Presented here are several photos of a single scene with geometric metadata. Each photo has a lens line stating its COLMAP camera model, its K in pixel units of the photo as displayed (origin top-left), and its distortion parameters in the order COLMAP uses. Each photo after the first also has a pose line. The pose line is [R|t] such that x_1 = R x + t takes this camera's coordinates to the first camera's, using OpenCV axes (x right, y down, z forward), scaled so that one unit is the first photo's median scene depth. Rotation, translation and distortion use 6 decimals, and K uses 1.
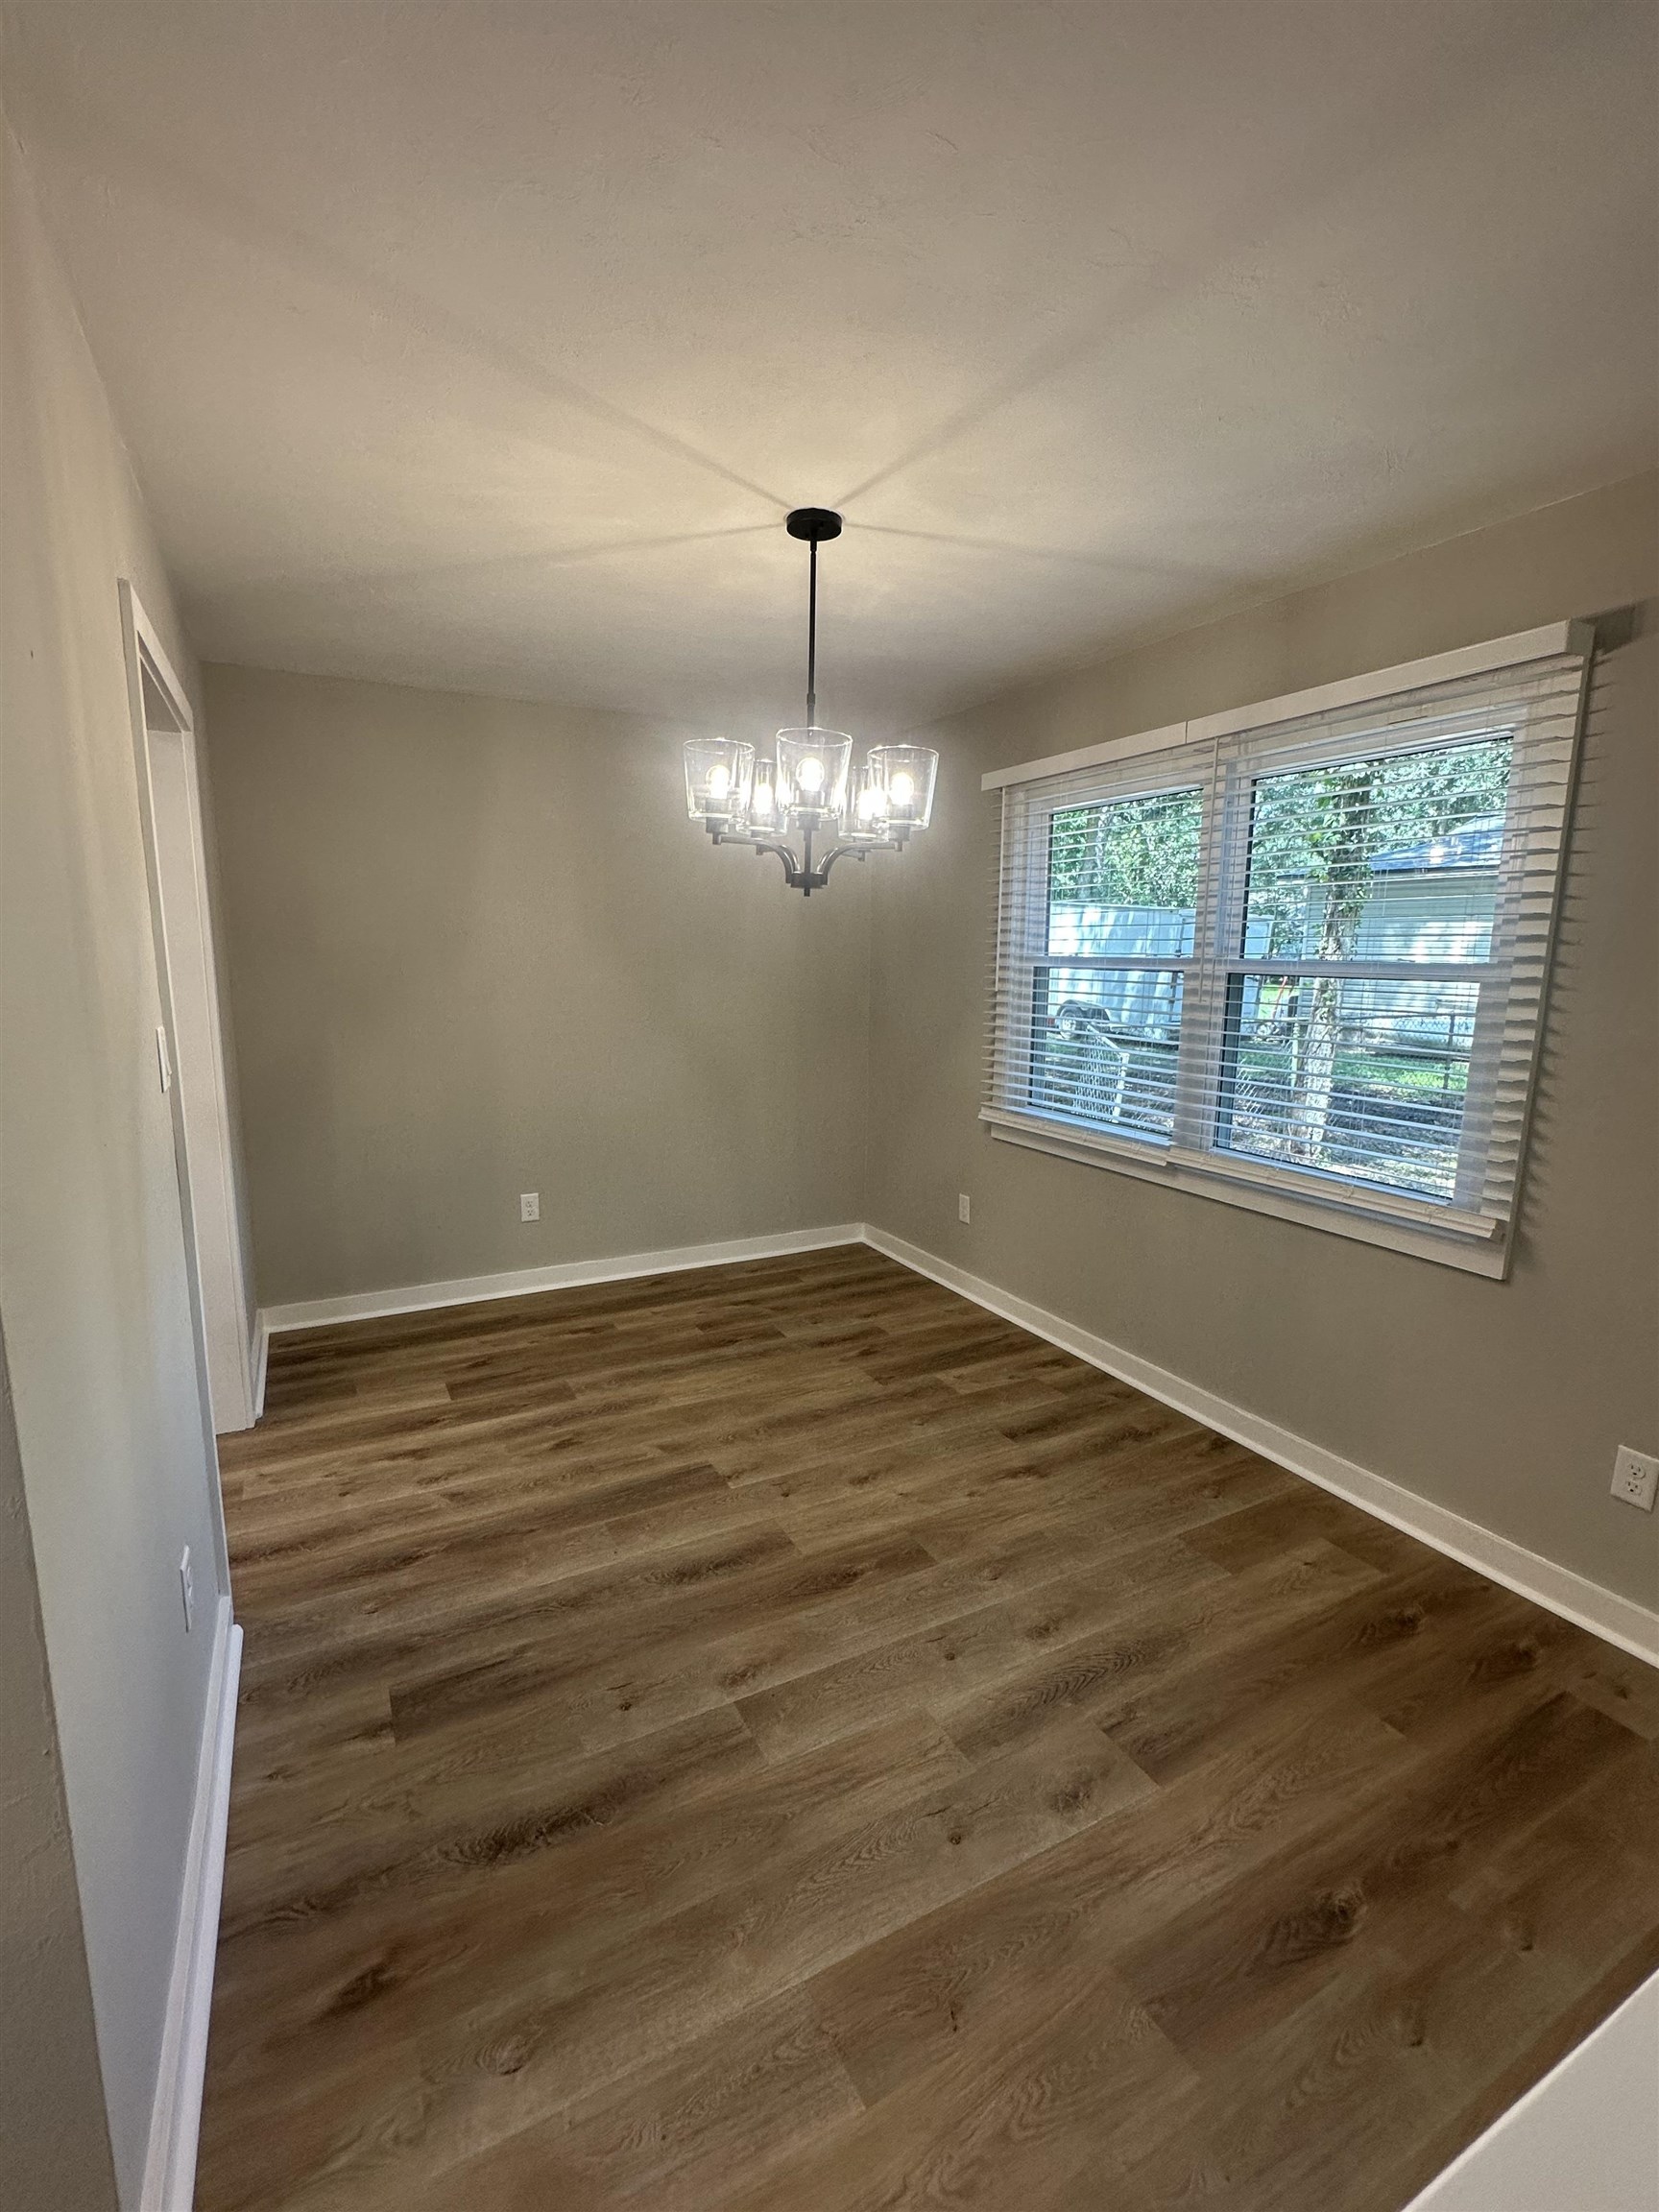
lens RADIAL K [[979.6, 0, 836.2], [0, 979.6, 1106.0], [0, 0, 1]] dist [-0.005439, 0.002008]
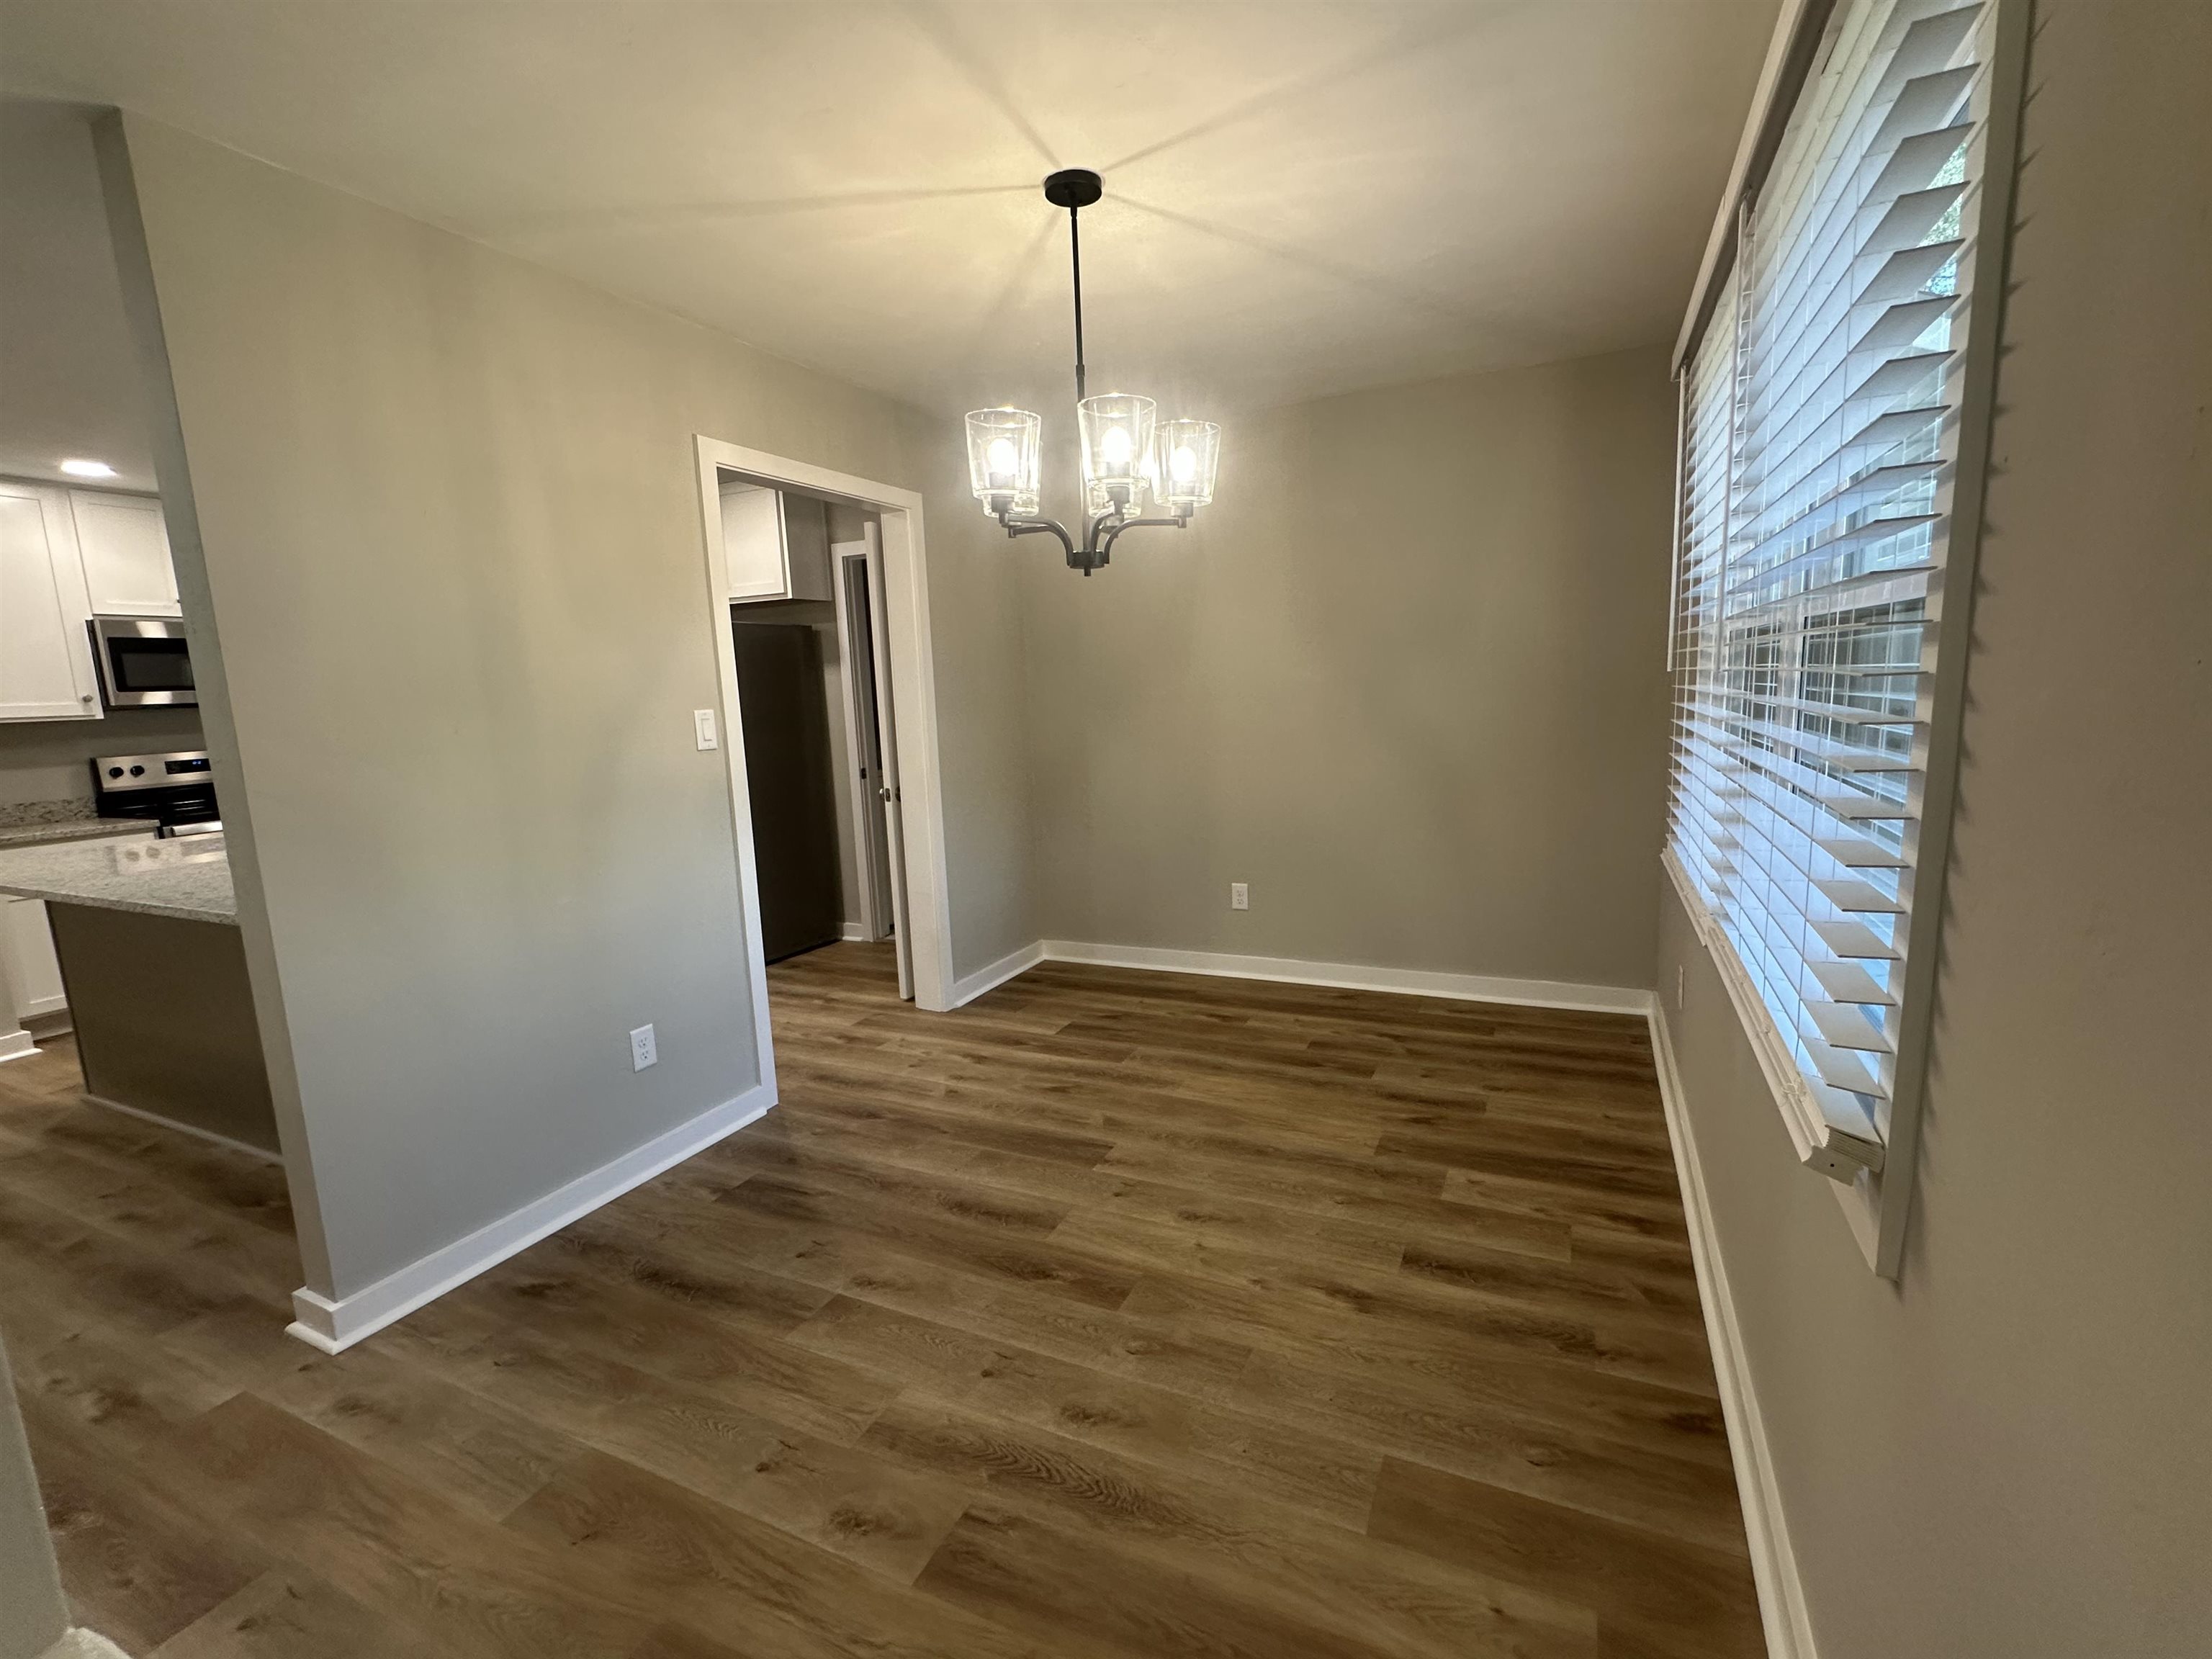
lens RADIAL K [[979.6, 0, 1098.2], [0, 979.6, 833.0], [0, 0, 1]] dist [-0.005439, 0.002008]
pose [[0.593579, 0.090932, -0.799622, 0.656056], [-0.081816, 0.995267, 0.052447, -0.011056], [0.800606, 0.034291, 0.598209, 0.371371]]
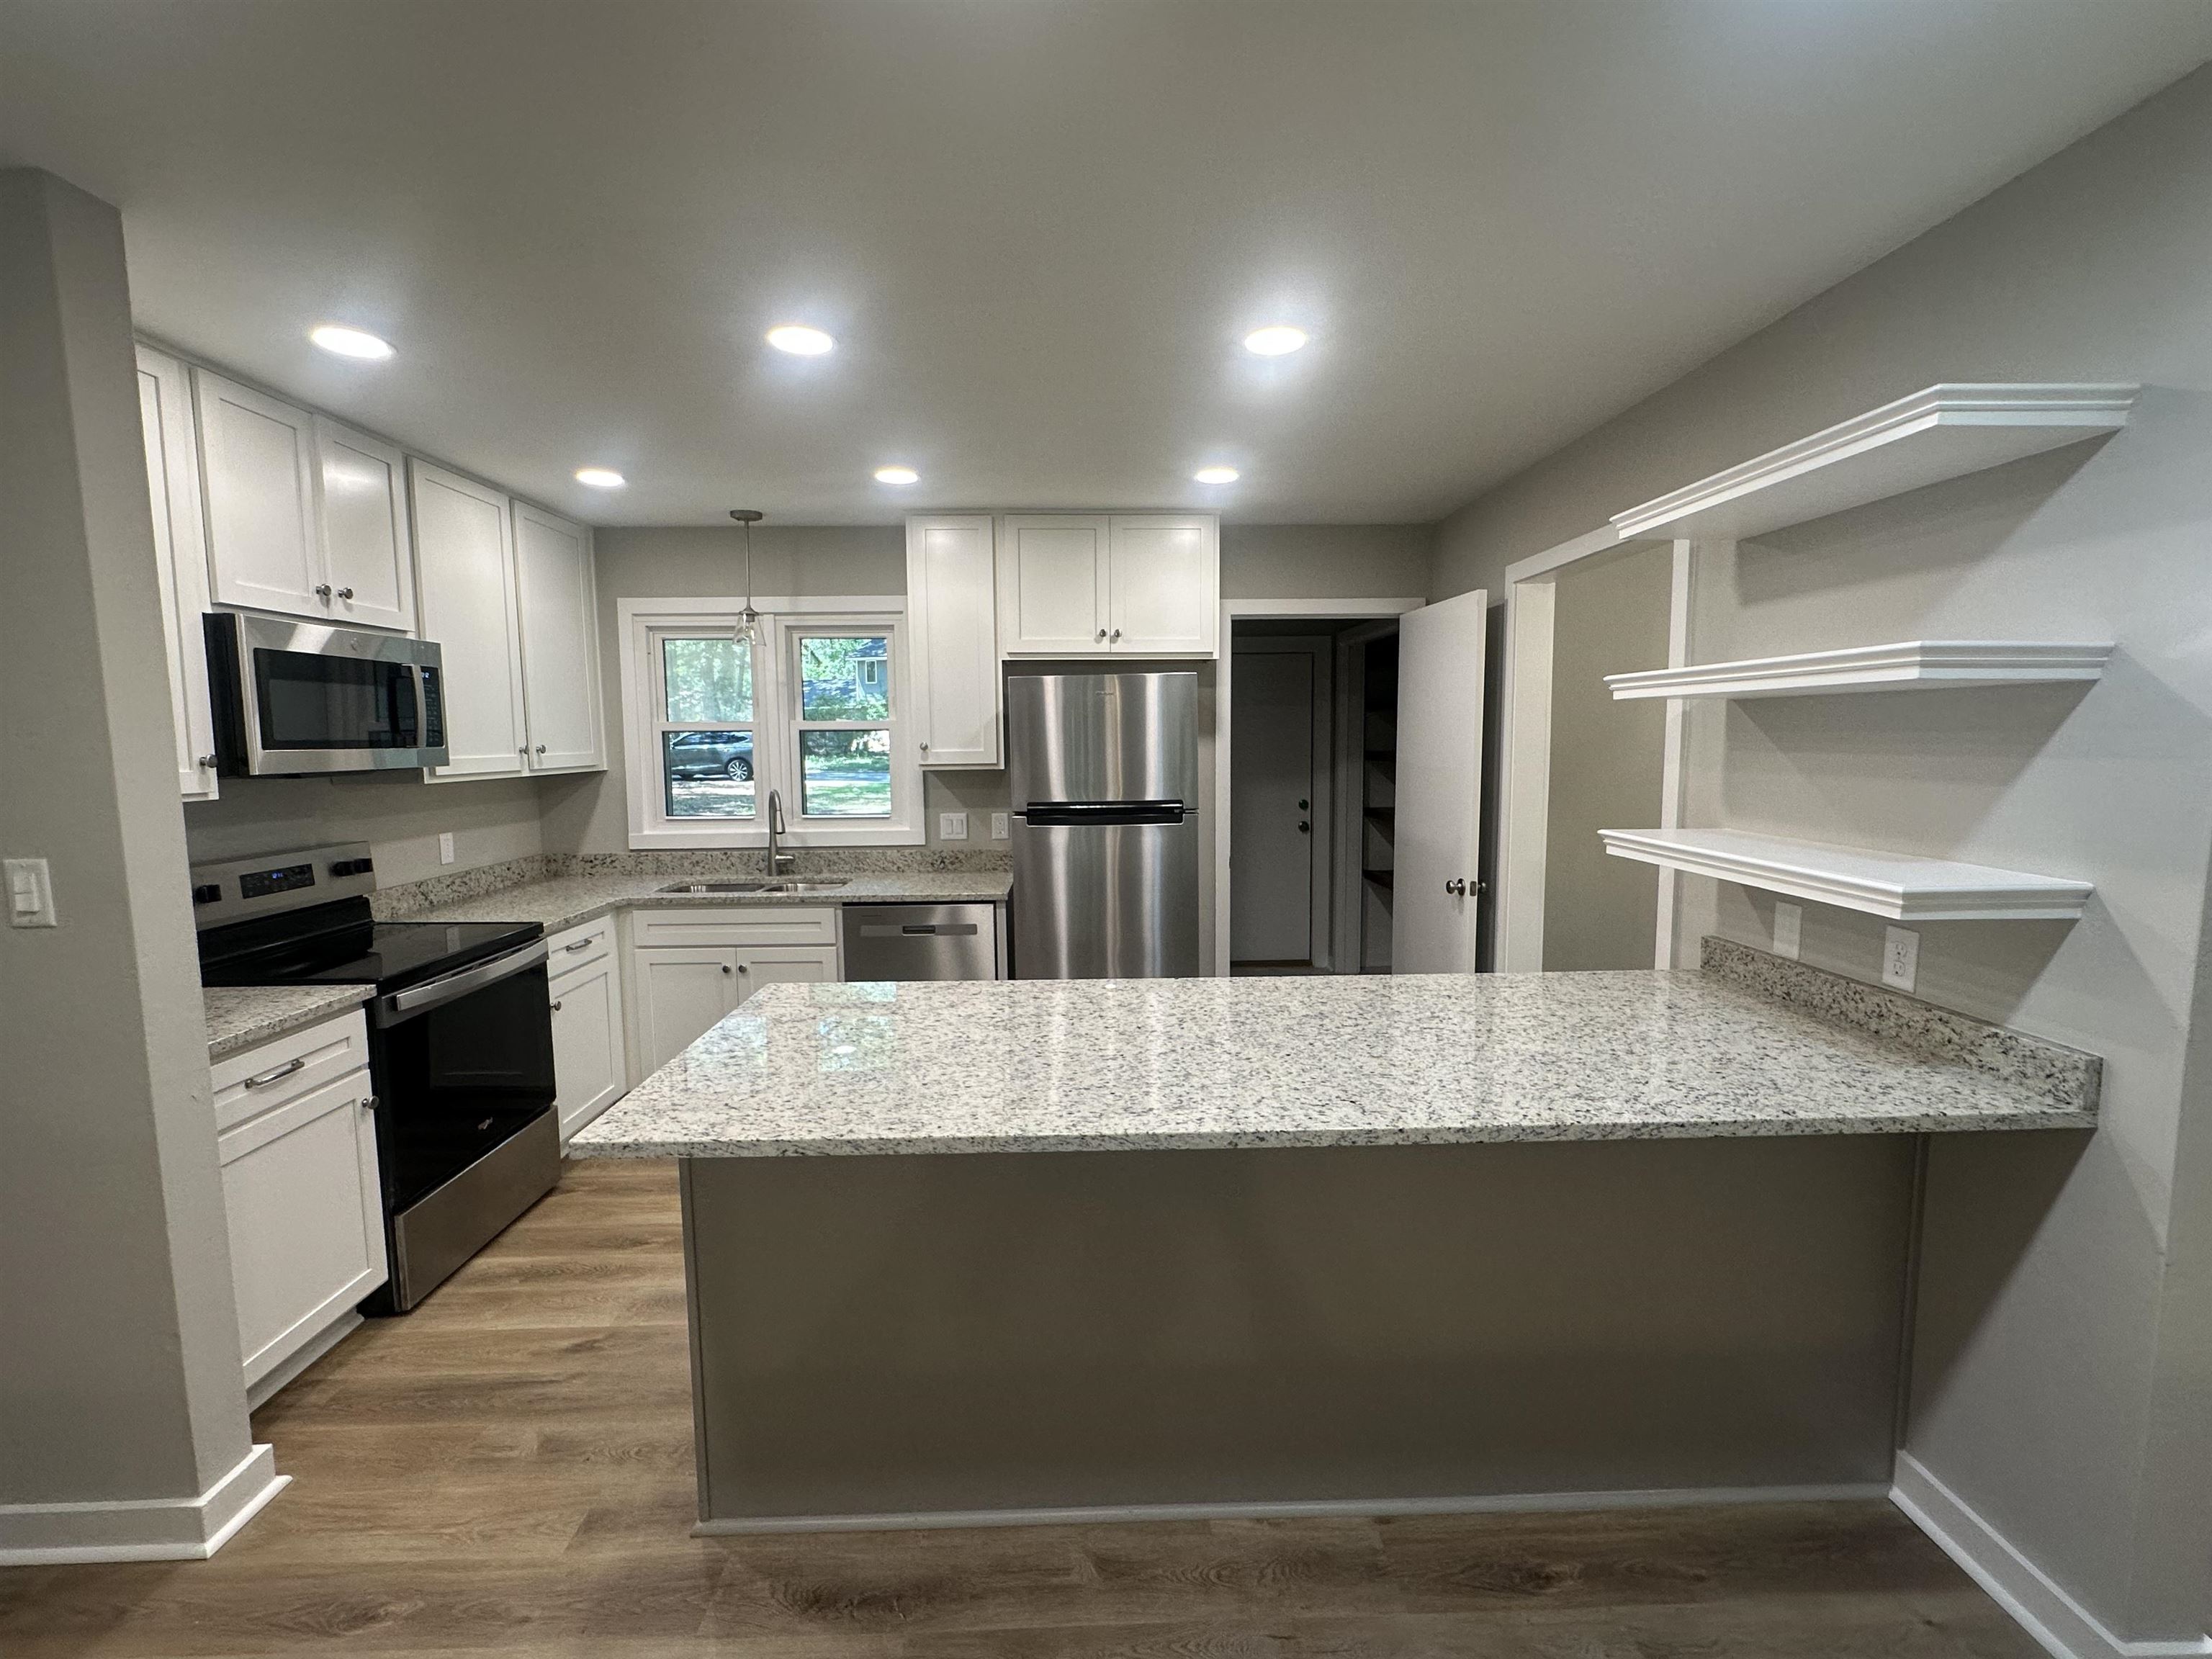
lens RADIAL K [[979.6, 0, 1102.5], [0, 979.6, 832.2], [0, 0, 1]] dist [-0.005439, 0.002008]
pose [[0.896504, 0.035485, -0.441613, -0.615540], [-0.058116, 0.997593, -0.037819, 0.037386], [0.439208, 0.059569, 0.896408, -0.445058]]
